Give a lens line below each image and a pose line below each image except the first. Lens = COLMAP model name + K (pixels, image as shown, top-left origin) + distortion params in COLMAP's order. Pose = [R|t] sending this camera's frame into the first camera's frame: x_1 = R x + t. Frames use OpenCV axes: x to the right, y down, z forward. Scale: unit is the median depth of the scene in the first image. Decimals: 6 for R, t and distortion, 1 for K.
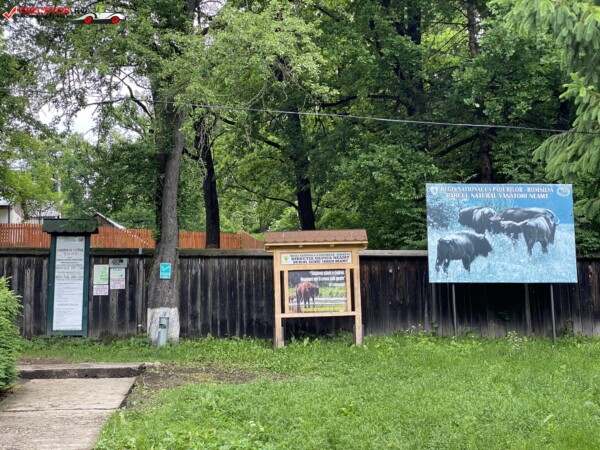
lens RADIAL K [[903.1, 0, 302.2], [0, 903.1, 201.6], [0, 0, 1]] dist [0.112204, 0.000000]
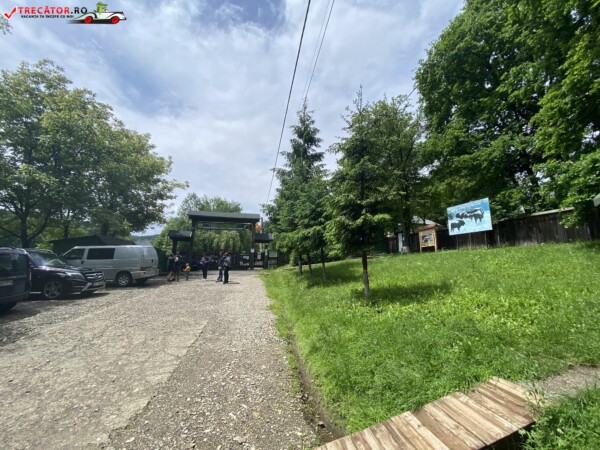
lens RADIAL K [[246.7, 0, 297.3], [0, 246.7, 224.0], [0, 0, 1]] dist [-0.001537, -0.006484]
pose [[0.162386, -0.146644, -0.975770, 0.993419], [0.150990, 0.980942, -0.122293, 0.072721], [0.975107, -0.127473, 0.181433, 0.226156]]
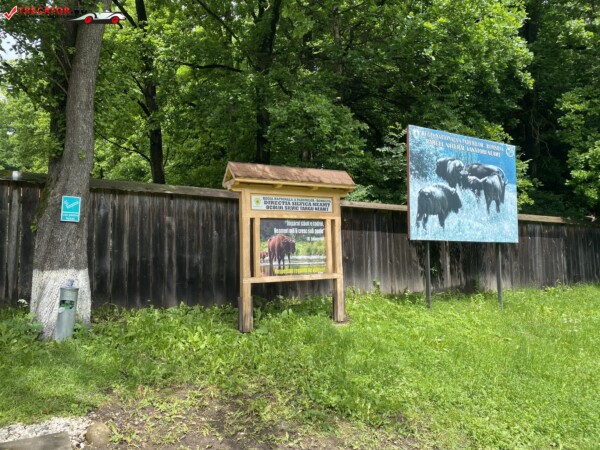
lens RADIAL K [[467.2, 0, 299.1], [0, 467.2, 219.3], [0, 0, 1]] dist [0.024525, -0.014428]
pose [[0.904567, 0.047191, 0.423711, -0.141227], [-0.080996, 0.994777, 0.062123, 0.050184], [-0.418566, -0.090513, 0.903665, 0.633219]]
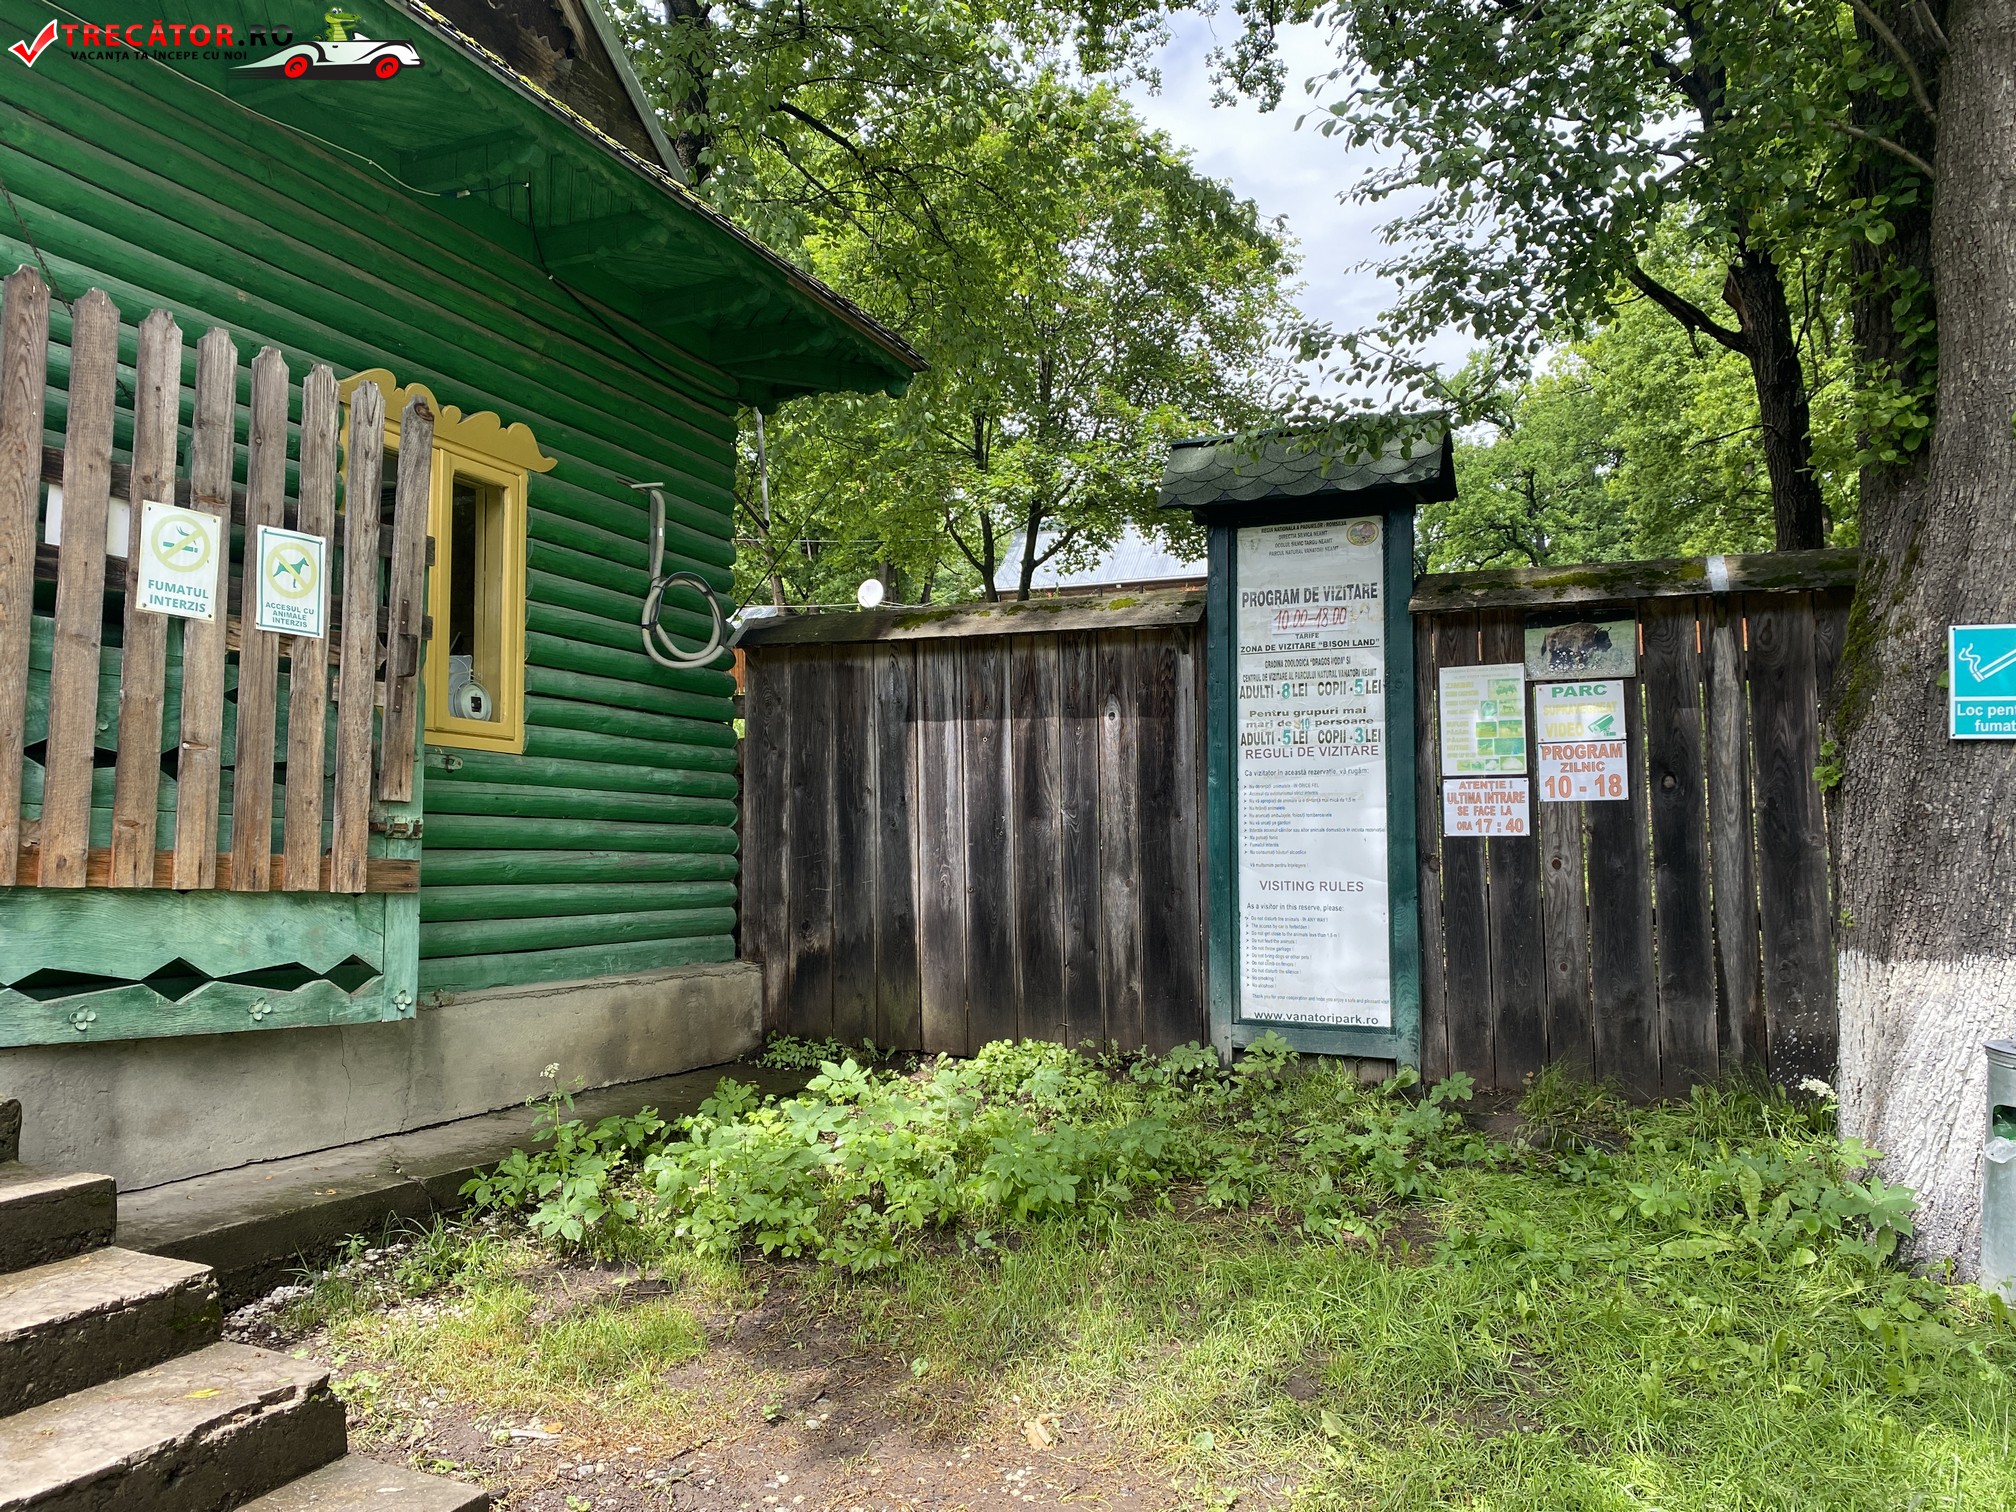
lens RADIAL K [[1569.9, 0, 1002.6], [0, 1569.9, 753.0], [0, 0, 1]] dist [0.024525, -0.014428]
pose [[0.883785, -0.022718, -0.467341, -0.165919], [0.071100, 0.993742, 0.086150, 0.055081], [0.462459, -0.109366, 0.879870, 0.707177]]
